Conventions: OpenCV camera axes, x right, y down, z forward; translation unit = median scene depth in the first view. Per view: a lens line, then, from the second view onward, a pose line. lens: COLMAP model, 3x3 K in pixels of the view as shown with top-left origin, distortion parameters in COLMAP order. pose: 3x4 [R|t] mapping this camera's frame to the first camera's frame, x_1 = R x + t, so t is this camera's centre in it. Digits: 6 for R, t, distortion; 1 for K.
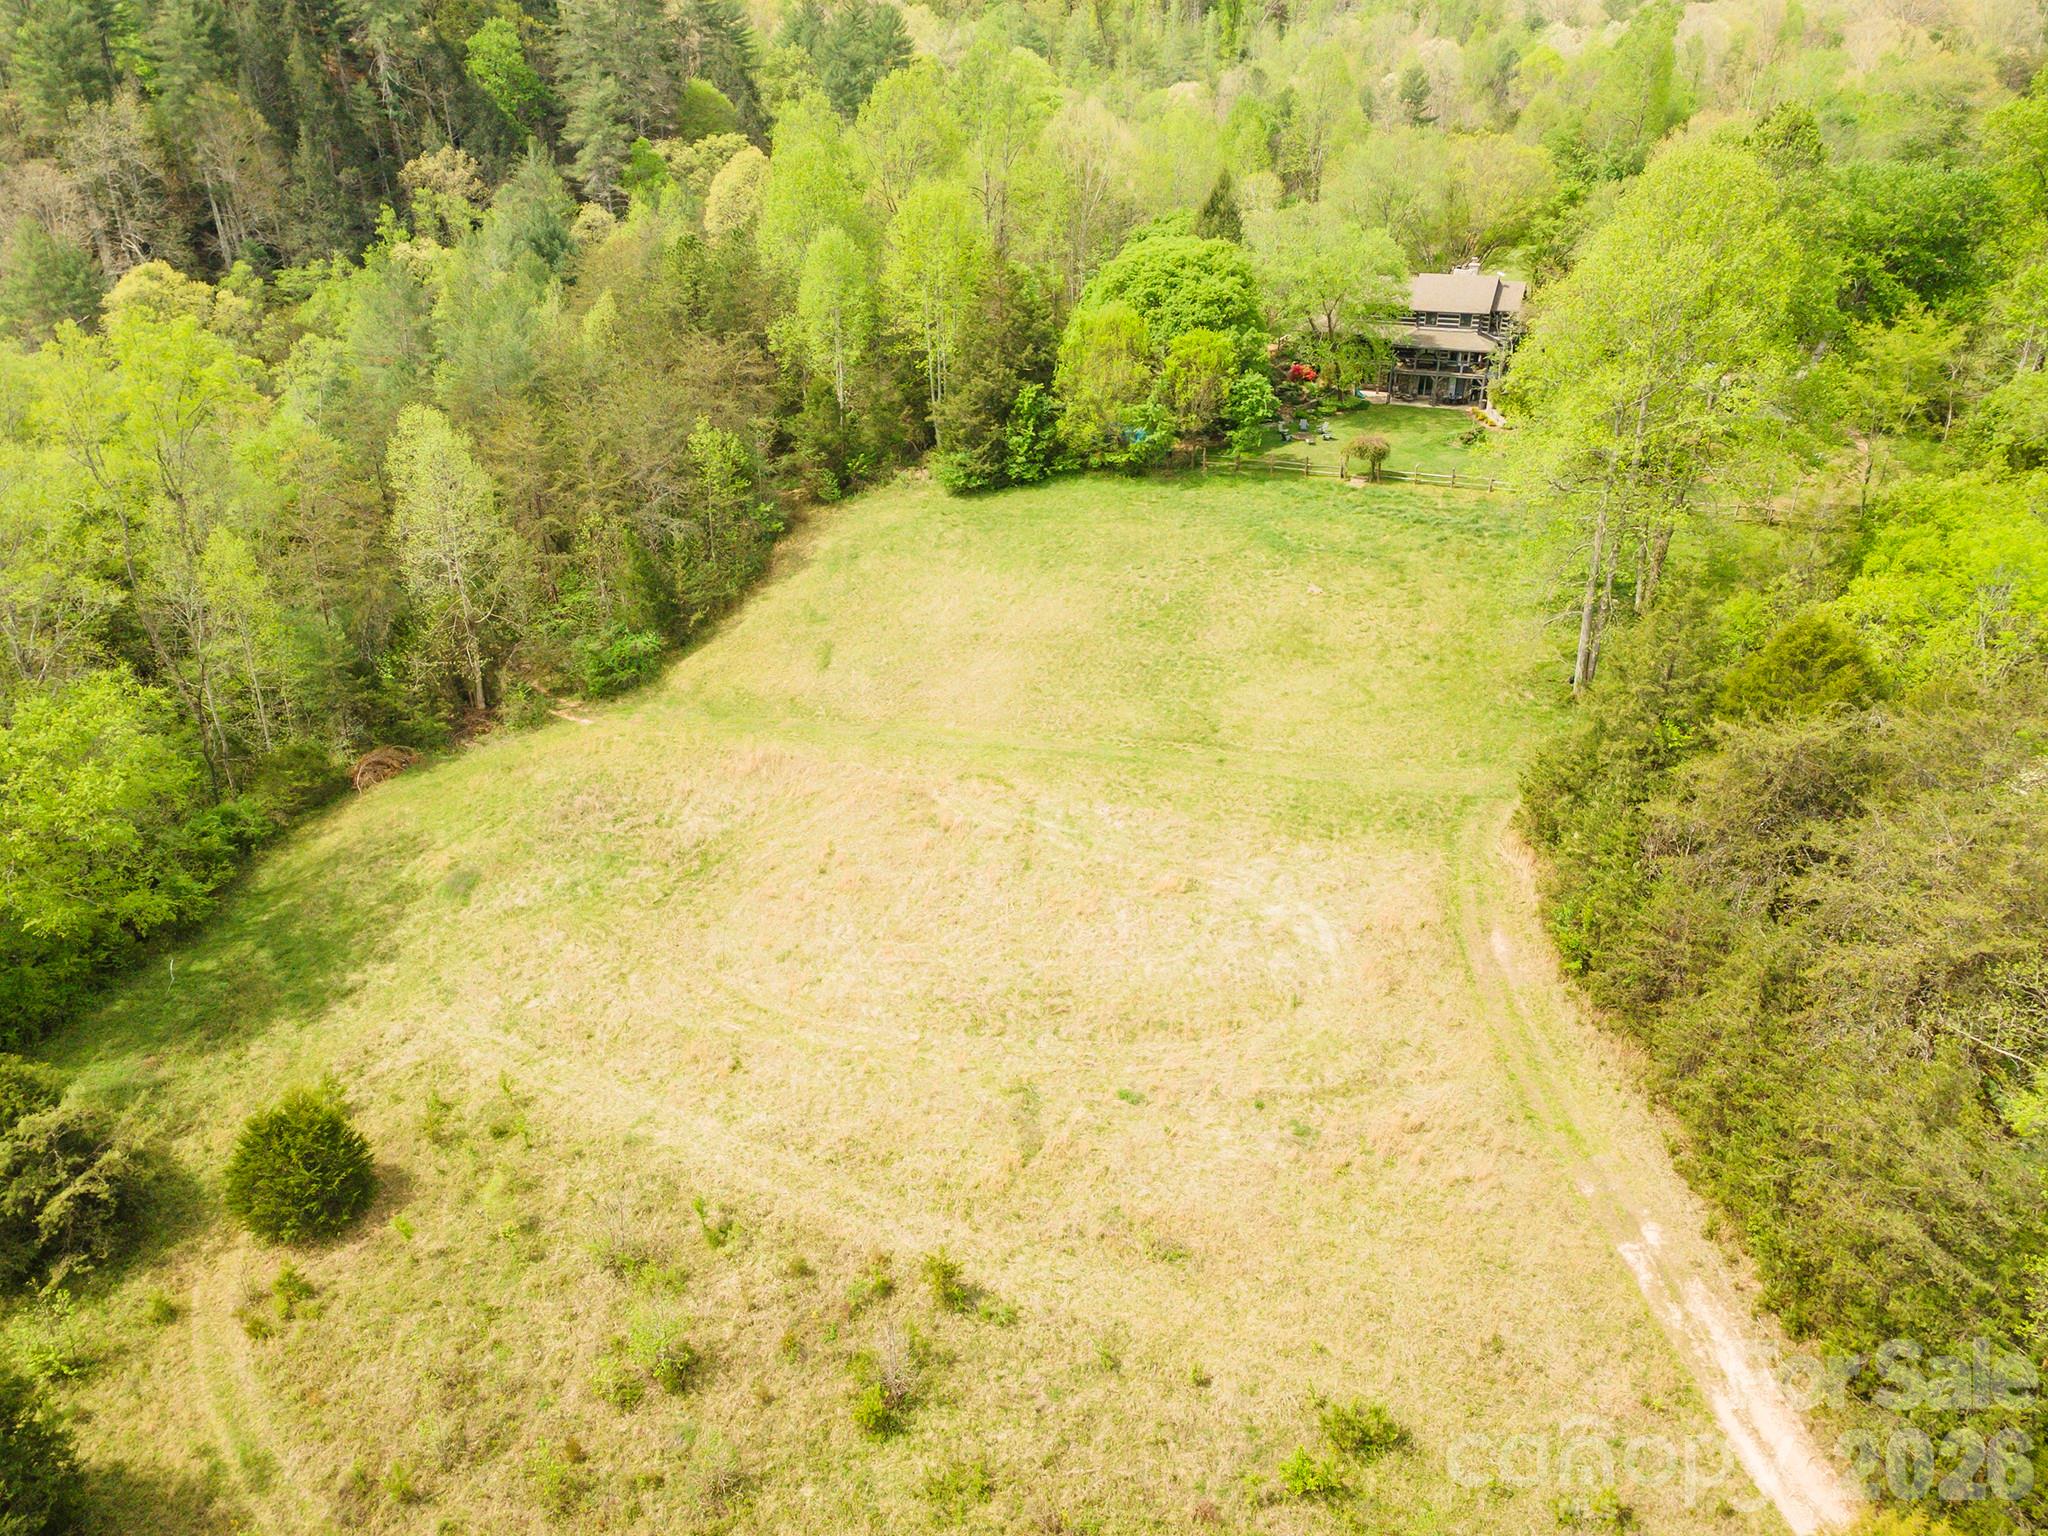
lens RADIAL K [[1472.5, 0, 1006.6], [0, 1472.5, 768.9], [0, 0, 1]] dist [0.051246, -0.005886]
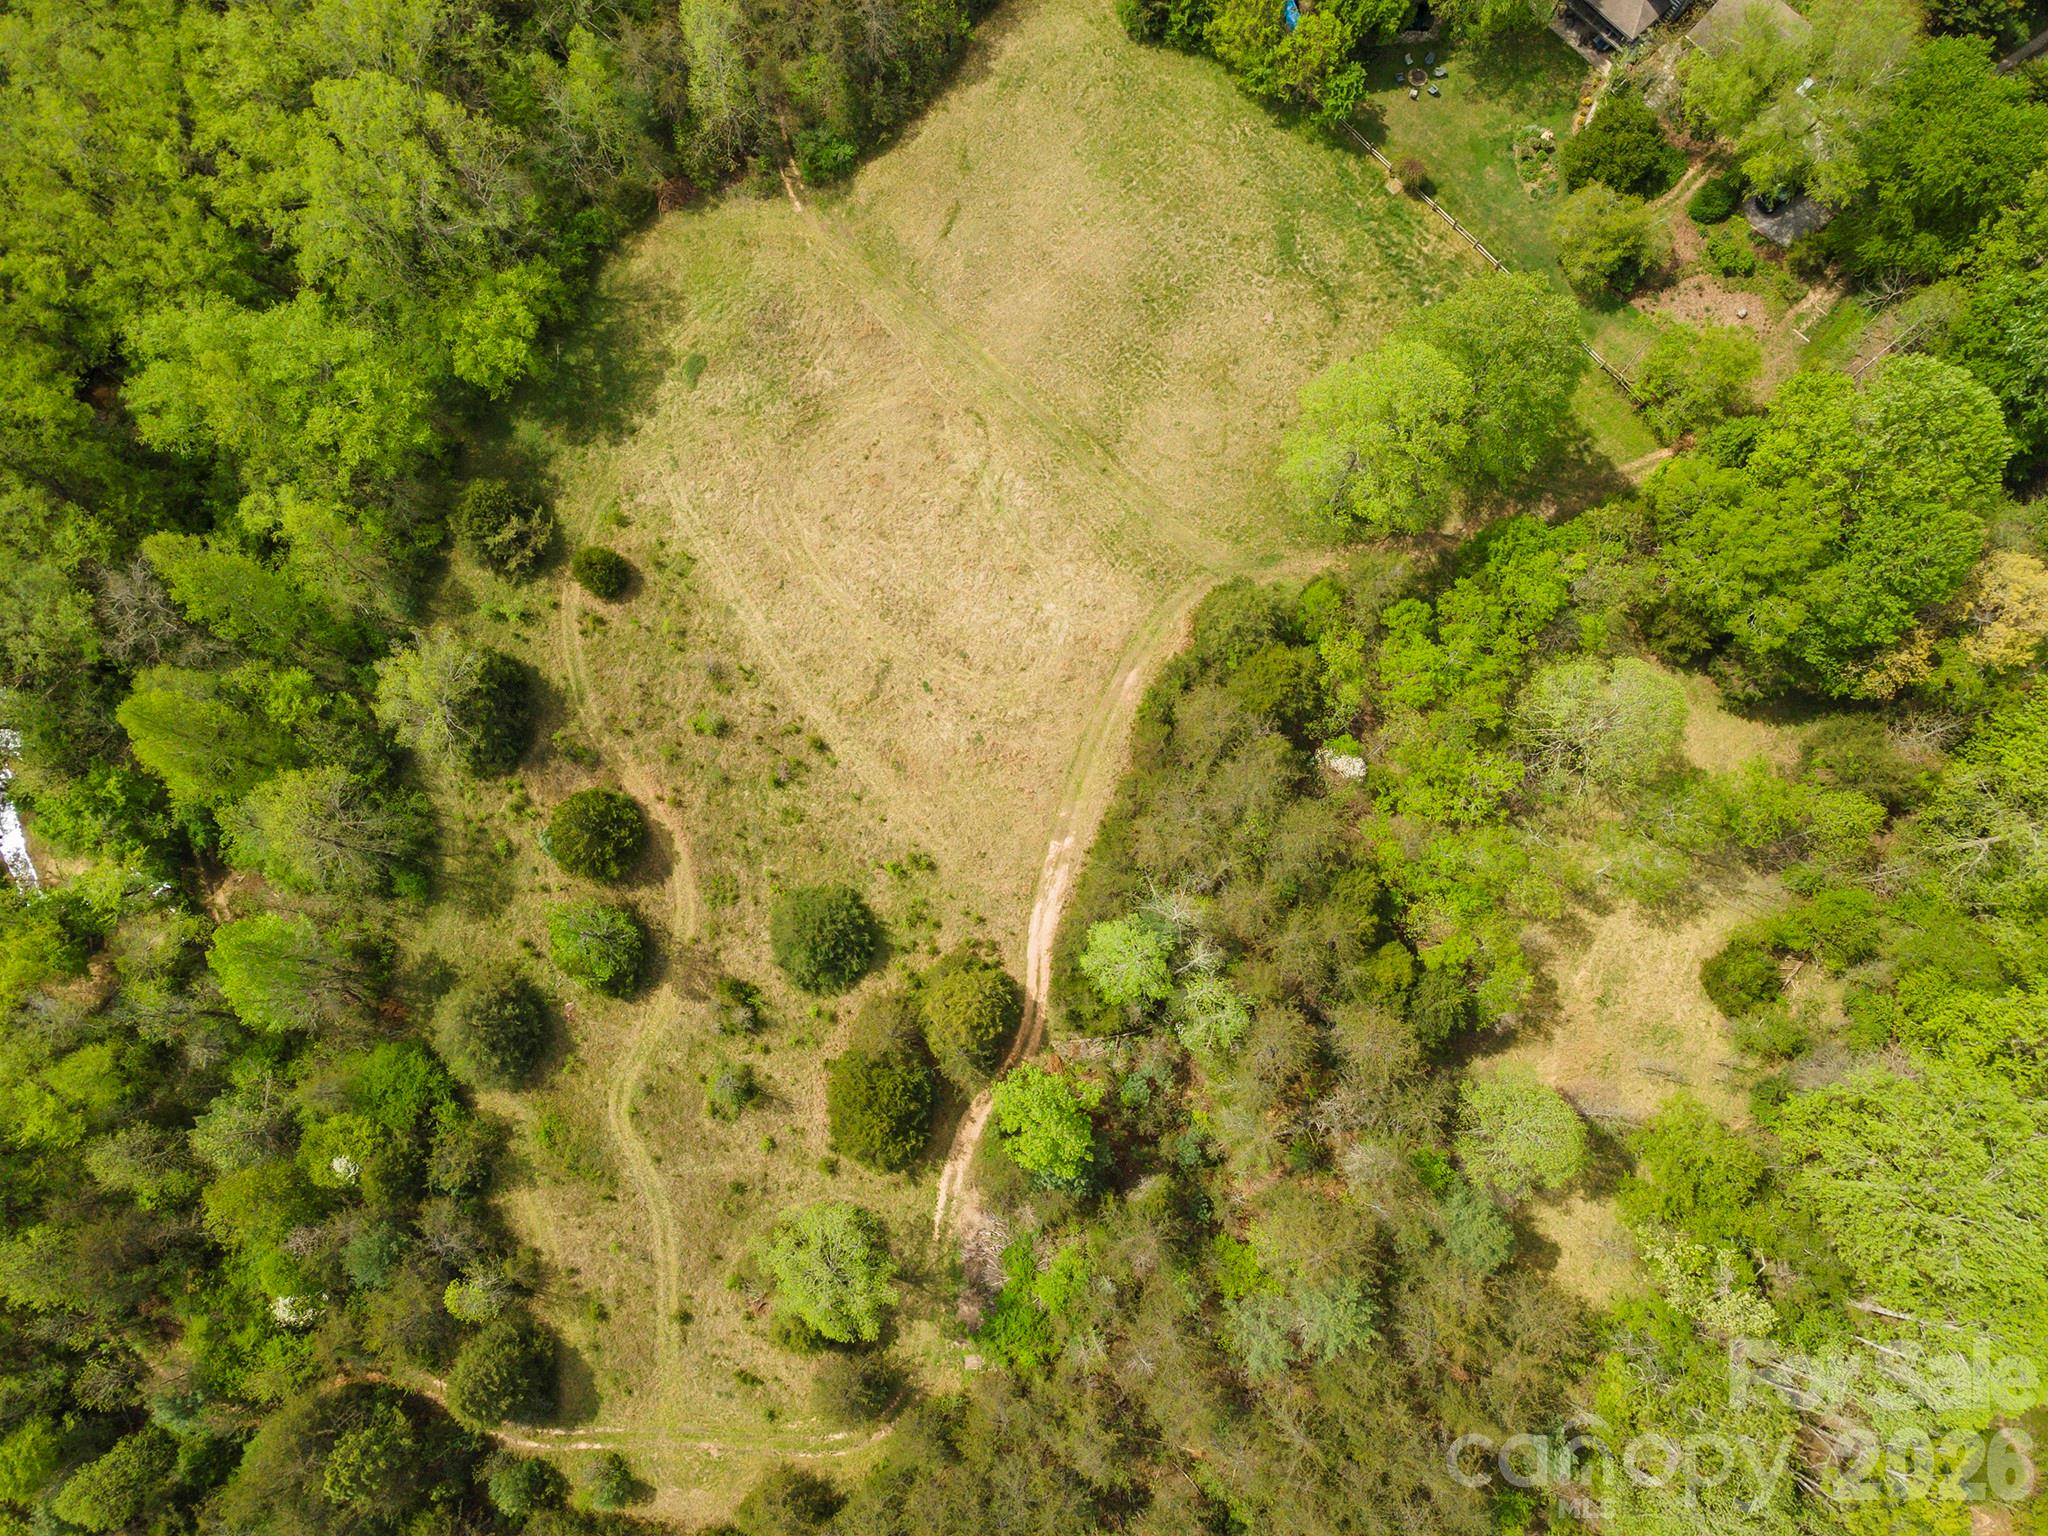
lens RADIAL K [[1472.5, 0, 1006.6], [0, 1472.5, 768.9], [0, 0, 1]] dist [0.051246, -0.005886]
pose [[0.913099, 0.402764, -0.063498, 0.214462], [-0.201144, 0.580412, 0.789090, -0.832108], [0.354672, -0.707745, 0.610987, -0.235791]]
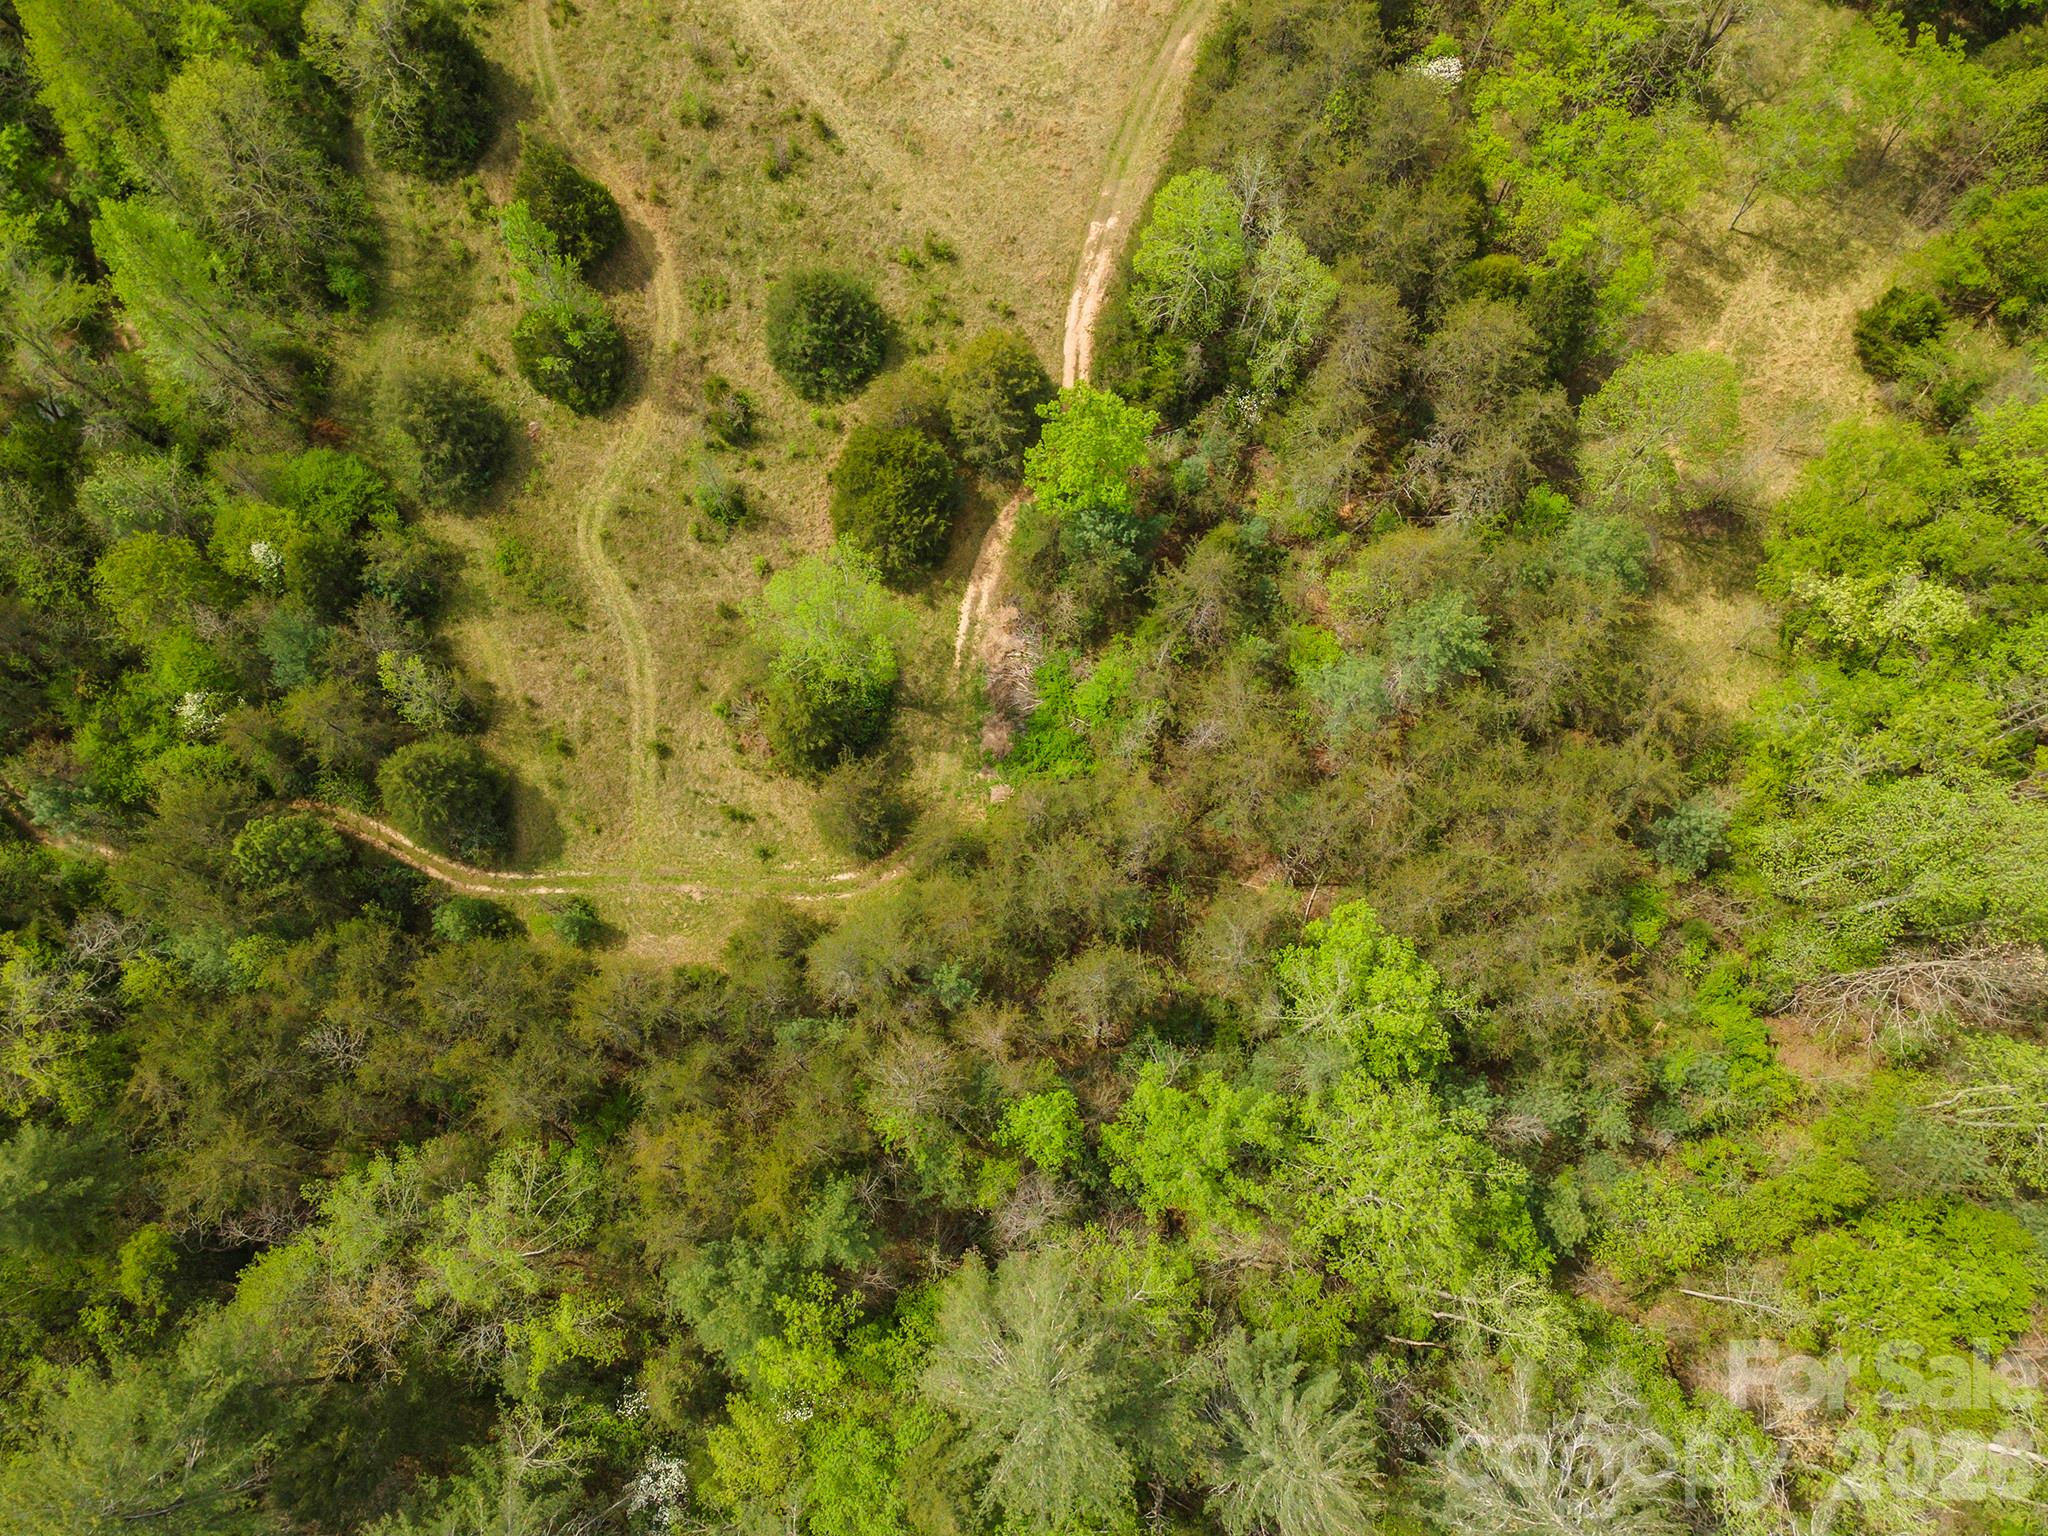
lens RADIAL K [[1462.8, 0, 1017.9], [0, 1462.8, 766.6], [0, 0, 1]] dist [0.017821, 0.043897]
pose [[0.912317, 0.402330, -0.076209, 0.382387], [-0.206017, 0.611821, 0.763697, -0.396653], [0.353884, -0.681033, 0.641061, -0.474573]]
